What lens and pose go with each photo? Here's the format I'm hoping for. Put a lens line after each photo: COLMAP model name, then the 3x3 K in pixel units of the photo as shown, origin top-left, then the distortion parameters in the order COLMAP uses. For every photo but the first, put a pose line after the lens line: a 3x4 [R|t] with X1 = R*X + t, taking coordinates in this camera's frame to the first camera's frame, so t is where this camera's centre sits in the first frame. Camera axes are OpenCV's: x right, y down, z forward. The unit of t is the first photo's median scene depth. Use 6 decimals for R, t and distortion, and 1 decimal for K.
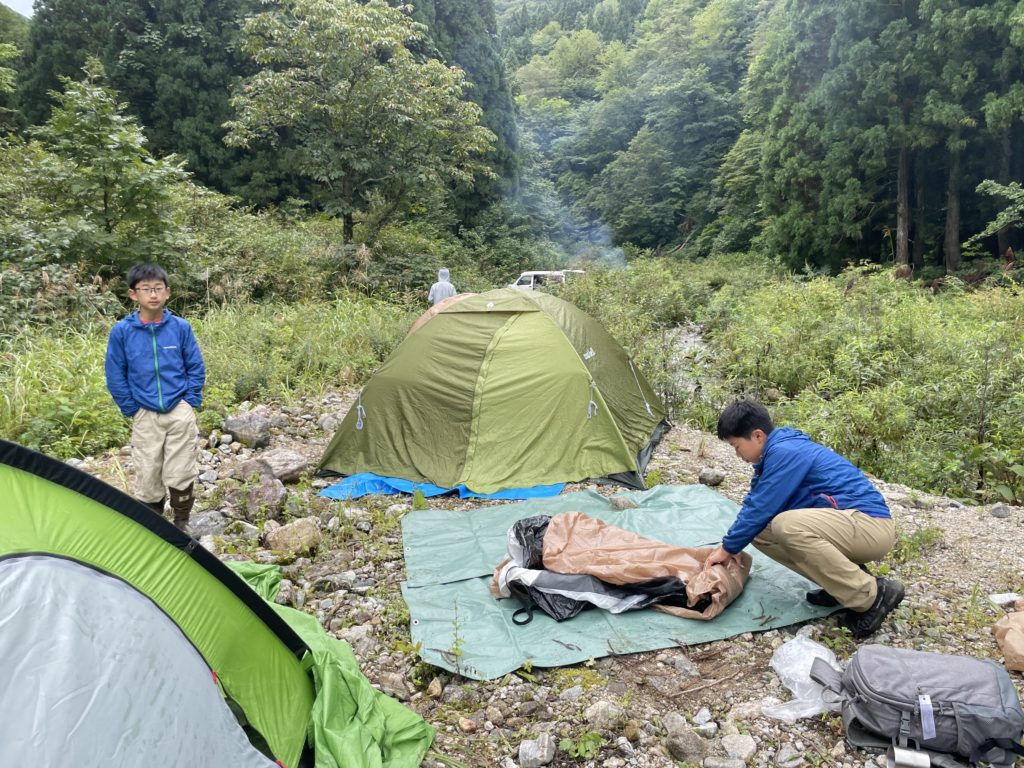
lens RADIAL K [[823.5, 0, 506.5], [0, 823.5, 388.7], [0, 0, 1]] dist [0.010512, 0.005595]
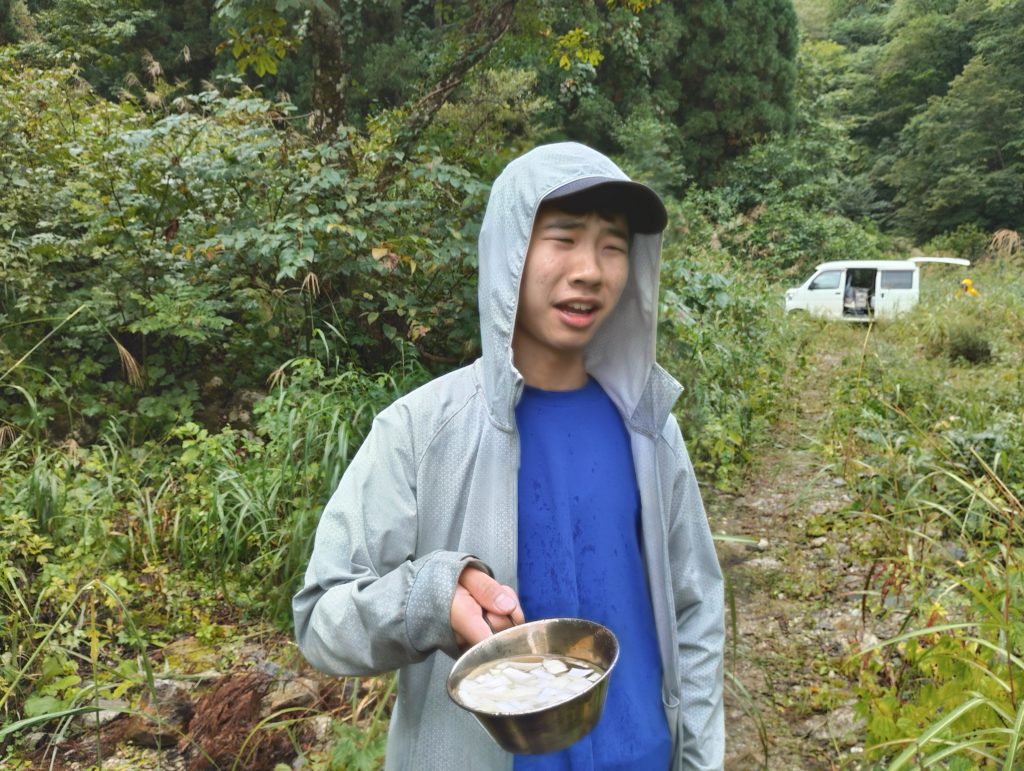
lens RADIAL K [[634.0, 0, 513.9], [0, 634.0, 387.0], [0, 0, 1]] dist [-0.003099, -0.000884]
pose [[0.955680, 0.042457, -0.291330, -0.029260], [-0.039571, 0.999092, 0.015795, -0.046669], [0.291736, -0.003567, 0.956492, 0.406891]]
